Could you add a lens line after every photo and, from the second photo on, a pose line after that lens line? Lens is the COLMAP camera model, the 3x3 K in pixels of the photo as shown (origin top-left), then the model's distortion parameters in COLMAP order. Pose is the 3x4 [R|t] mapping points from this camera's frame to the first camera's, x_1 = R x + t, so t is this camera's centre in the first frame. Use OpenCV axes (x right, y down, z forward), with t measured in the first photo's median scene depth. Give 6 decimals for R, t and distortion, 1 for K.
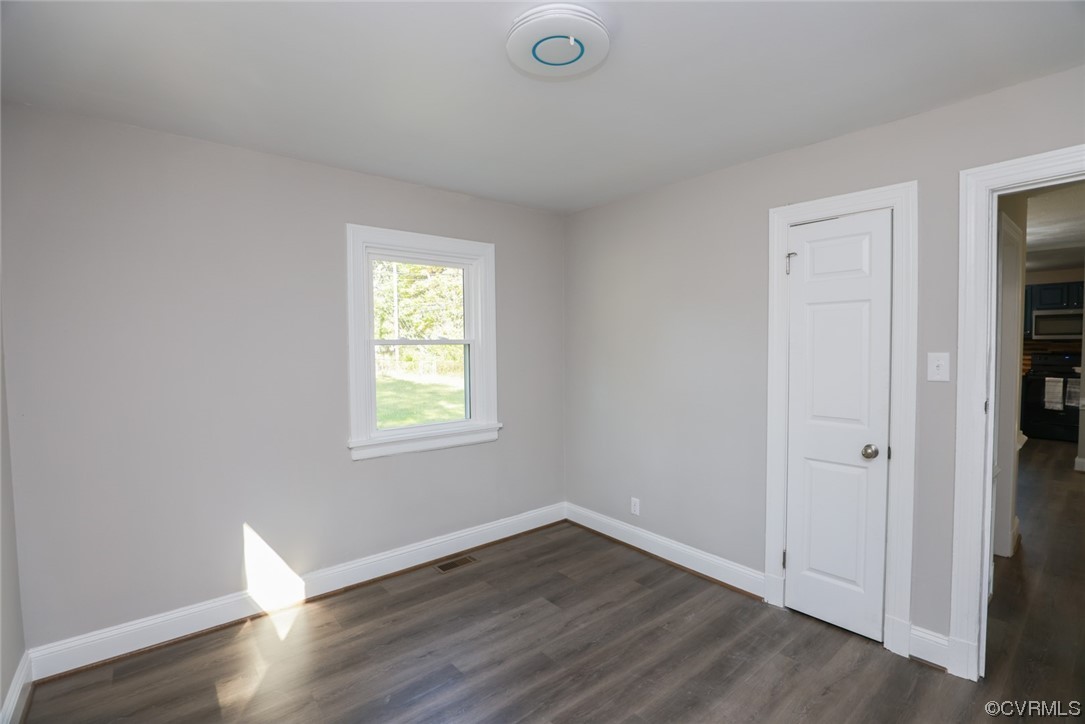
lens RADIAL K [[499.2, 0, 542.9], [0, 499.2, 364.5], [0, 0, 1]] dist [-0.029022, 0.001399]
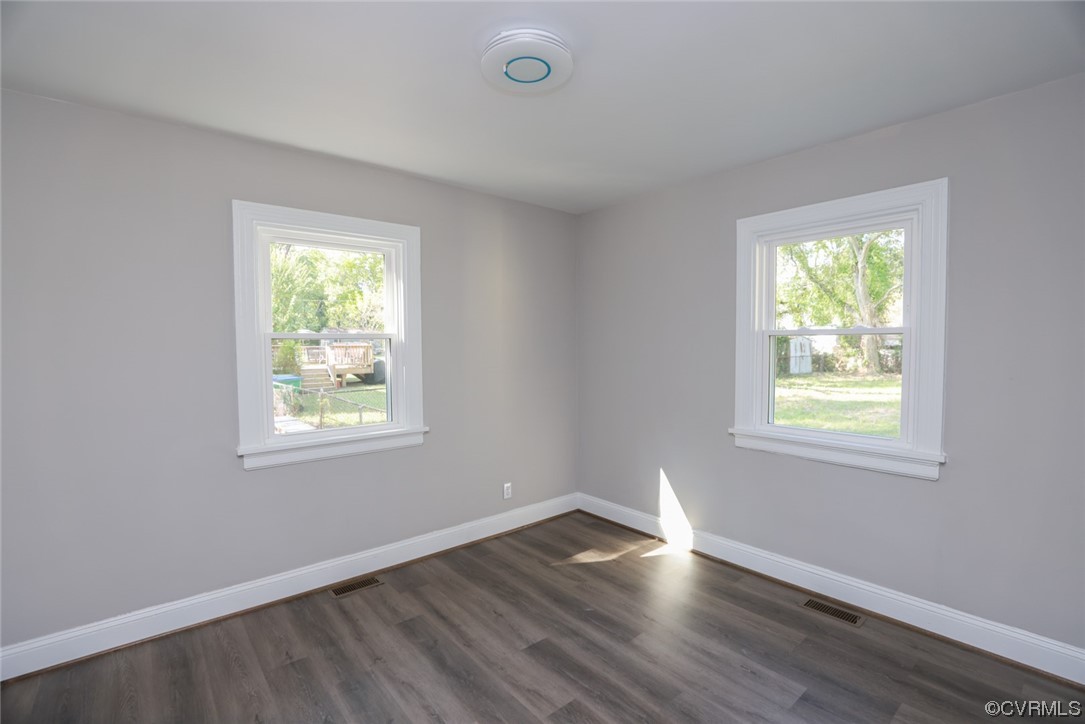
lens RADIAL K [[499.2, 0, 542.9], [0, 499.2, 364.5], [0, 0, 1]] dist [-0.029022, 0.001399]
pose [[-0.000331, 0.051008, -0.998698, 0.686370], [-0.034025, 0.998119, 0.050990, -0.018804], [0.999421, 0.033998, 0.001405, 0.612633]]
